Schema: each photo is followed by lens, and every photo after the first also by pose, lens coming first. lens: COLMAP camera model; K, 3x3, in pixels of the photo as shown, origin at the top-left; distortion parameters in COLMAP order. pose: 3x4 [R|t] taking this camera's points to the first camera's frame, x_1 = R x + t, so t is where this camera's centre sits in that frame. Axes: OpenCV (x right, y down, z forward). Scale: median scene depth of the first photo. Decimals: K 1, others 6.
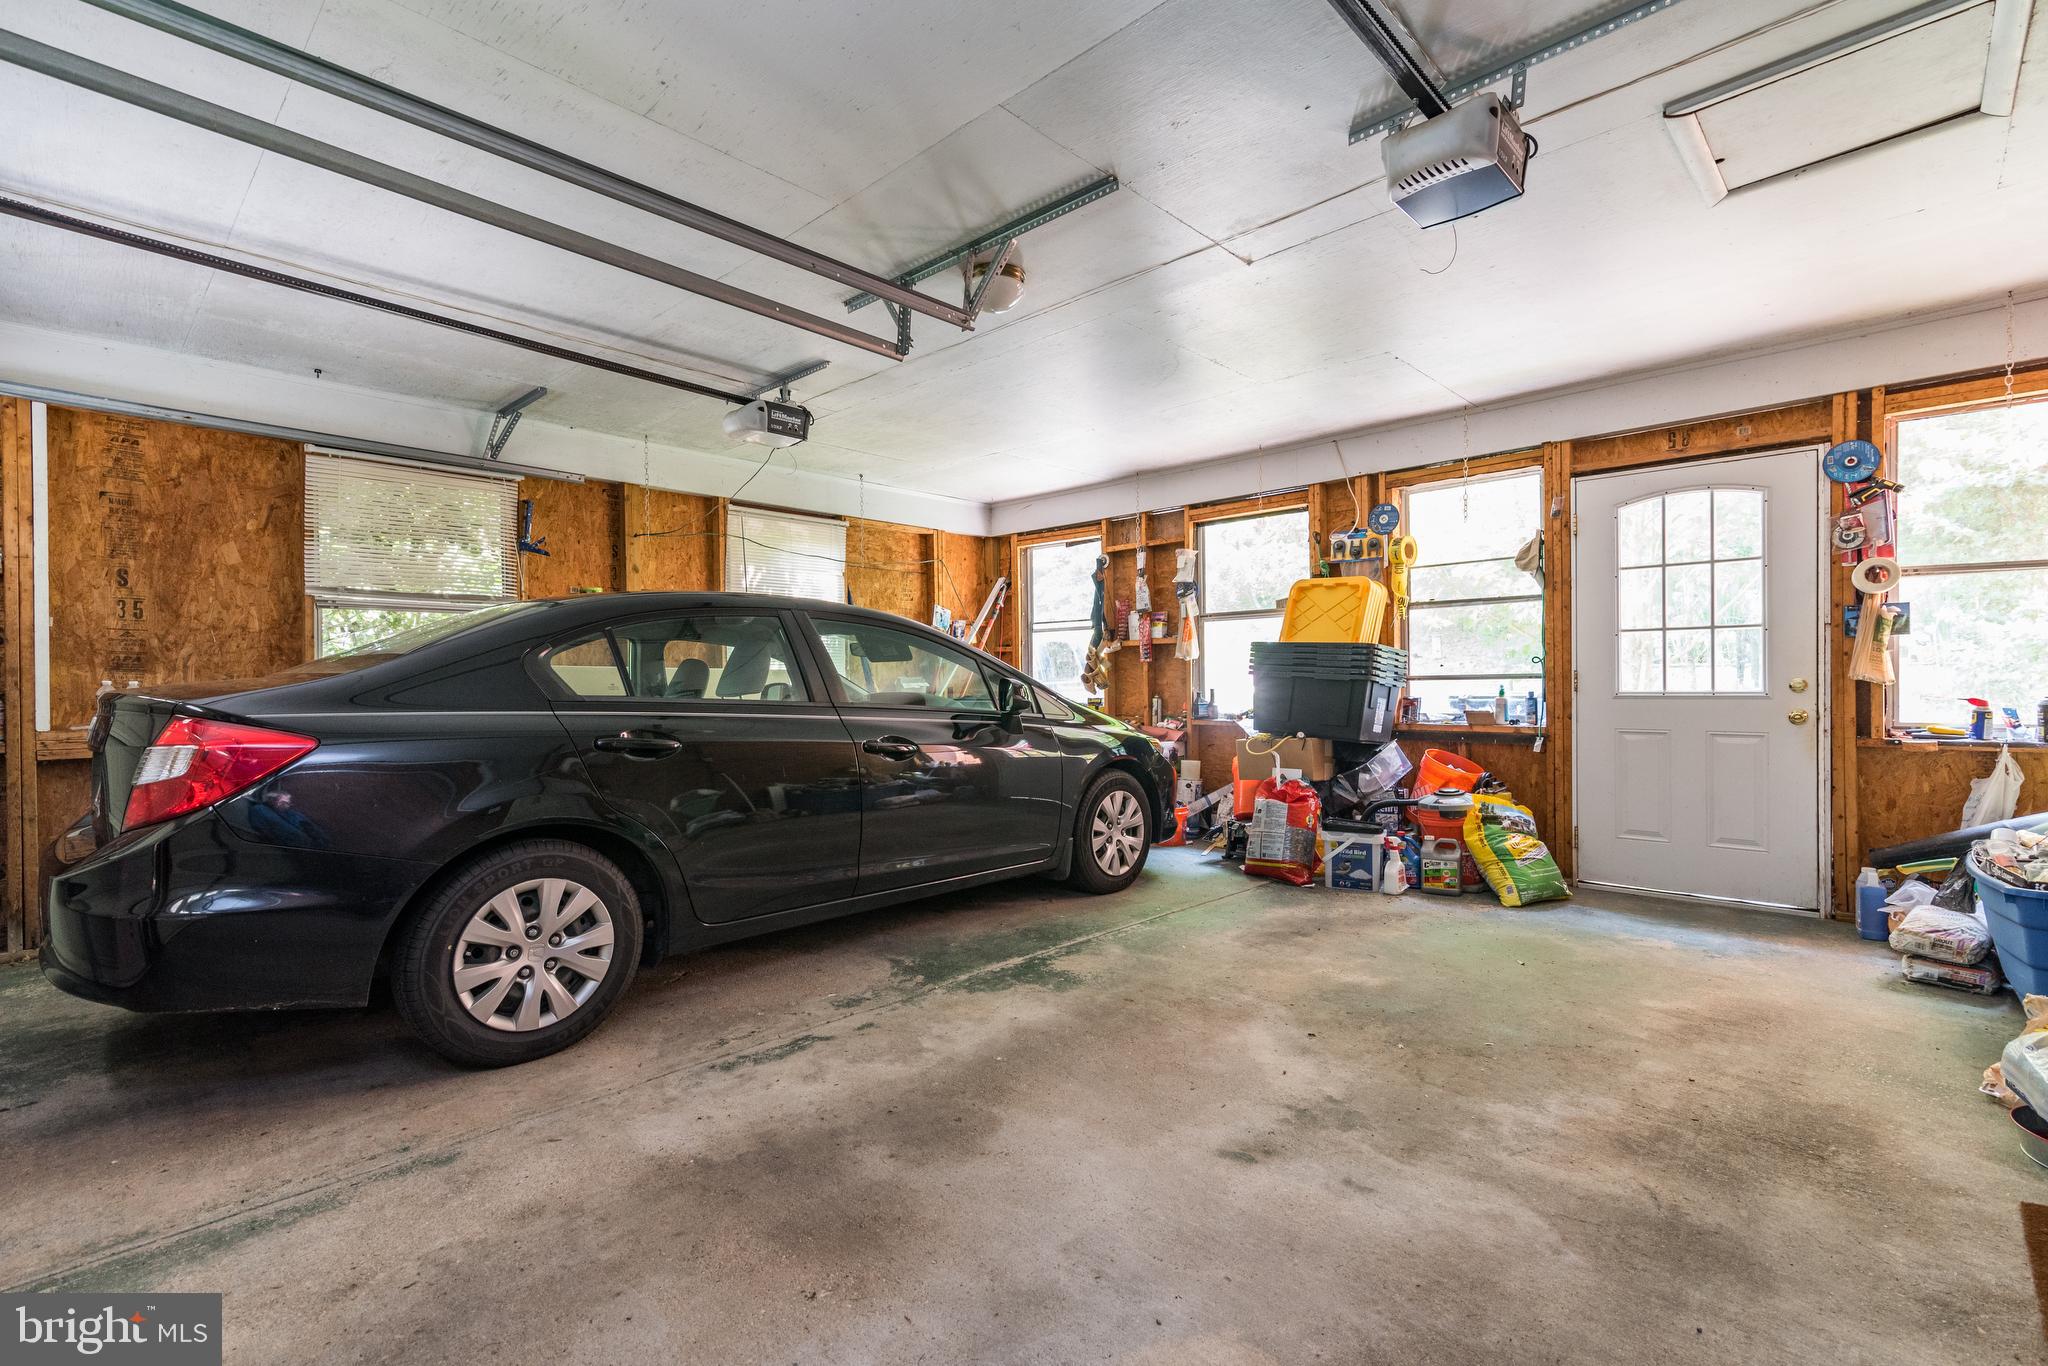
lens RADIAL K [[935.2, 0, 1030.6], [0, 935.2, 685.2], [0, 0, 1]] dist [-0.004520, 0.001319]
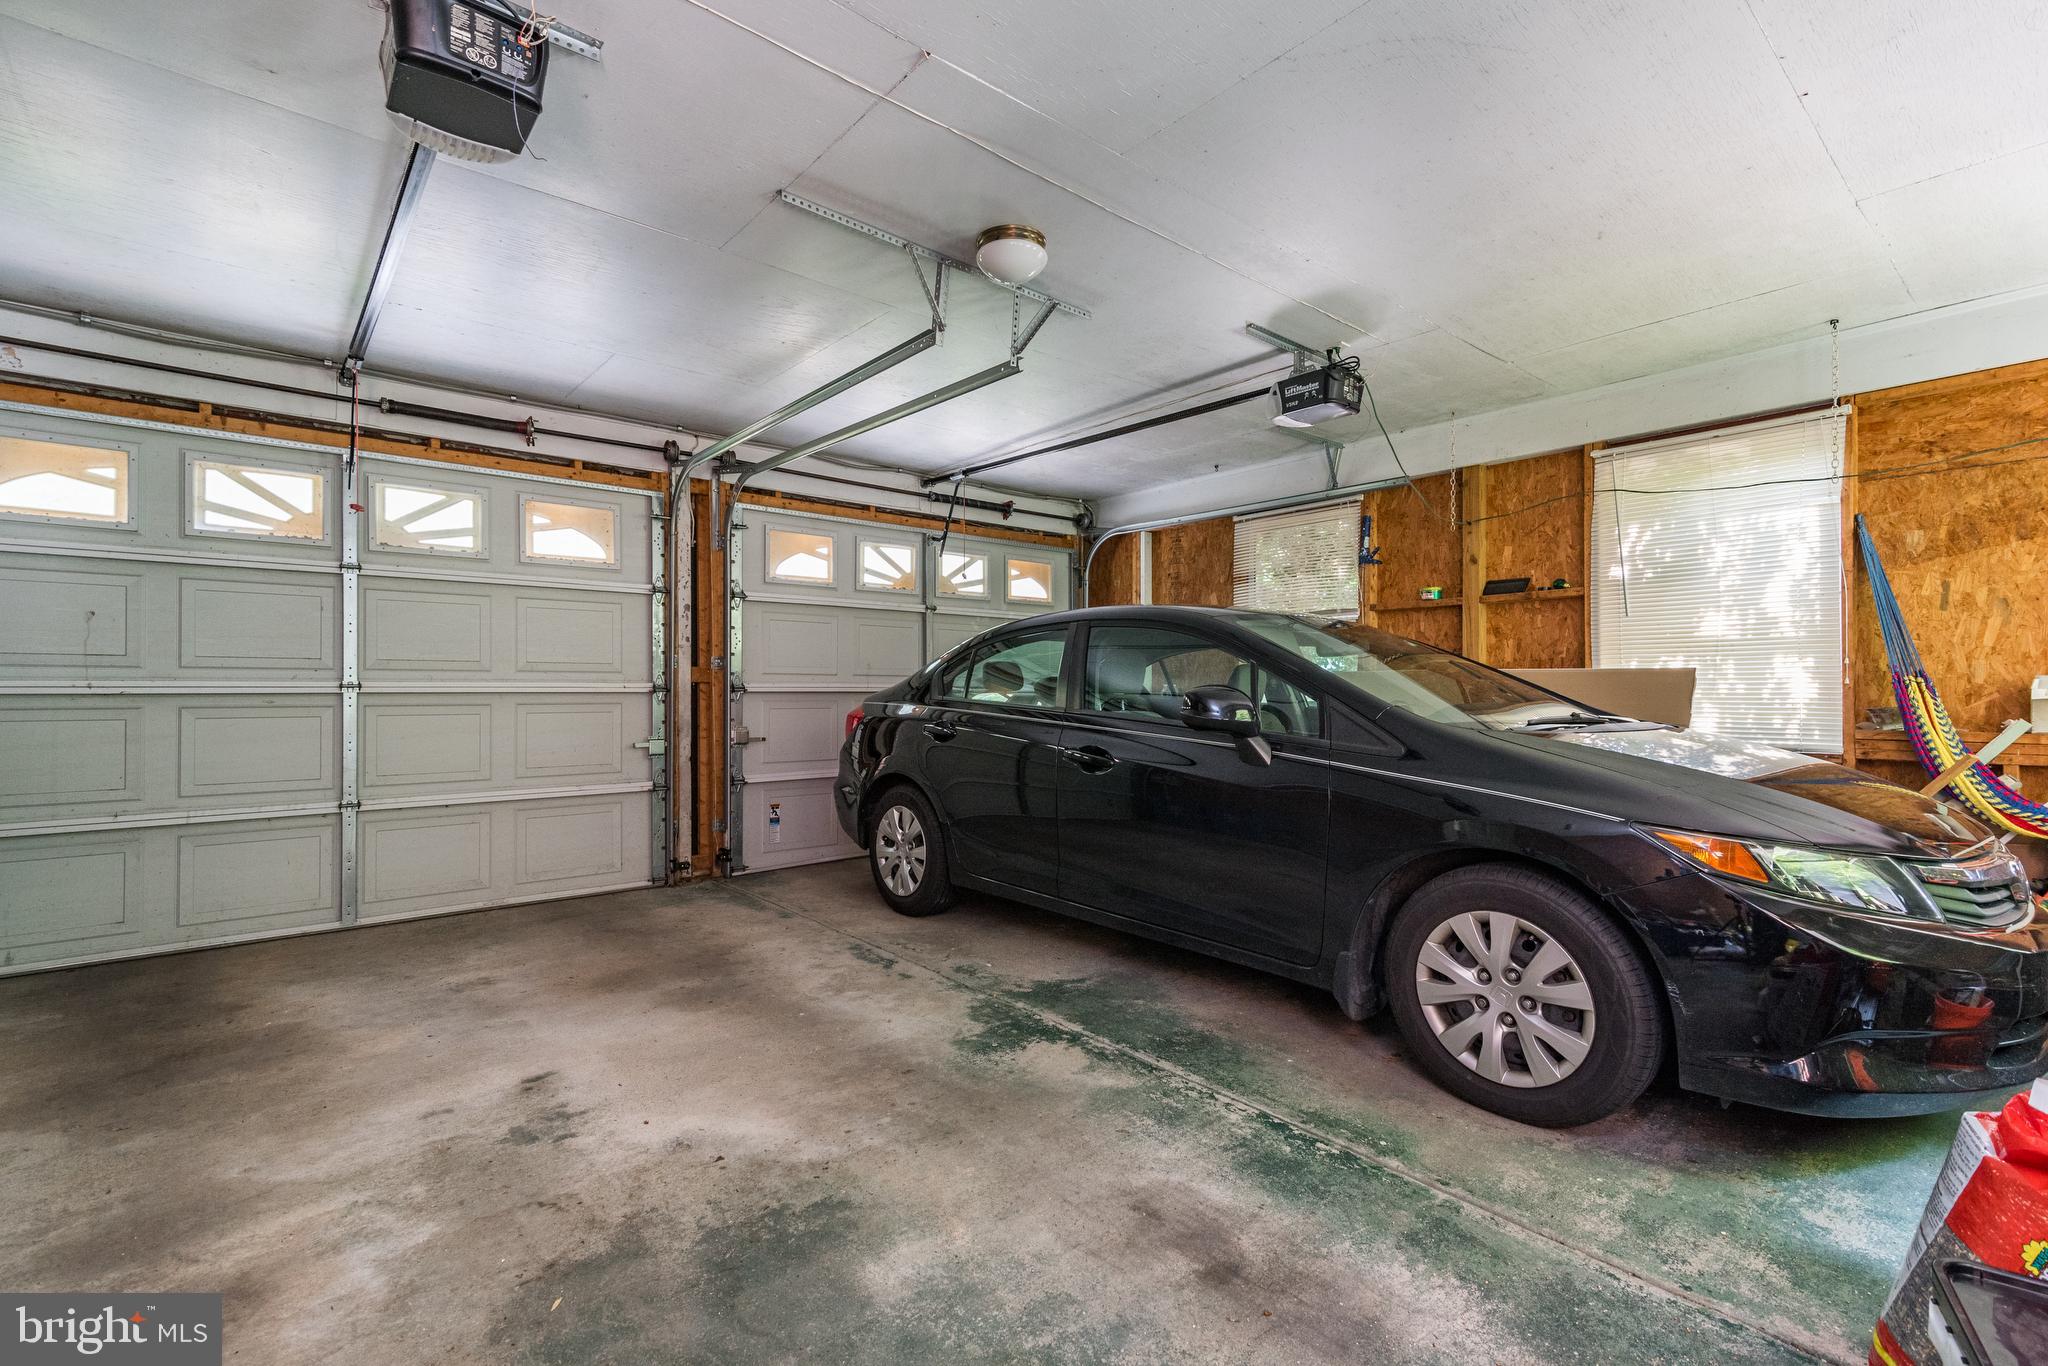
lens RADIAL K [[935.2, 0, 1030.4], [0, 935.2, 682.4], [0, 0, 1]] dist [-0.004520, 0.001319]
pose [[-0.126390, 0.001216, -0.991980, 0.881135], [-0.003573, 0.999992, 0.001681, -0.012058], [0.991974, 0.003757, -0.126384, 1.164008]]
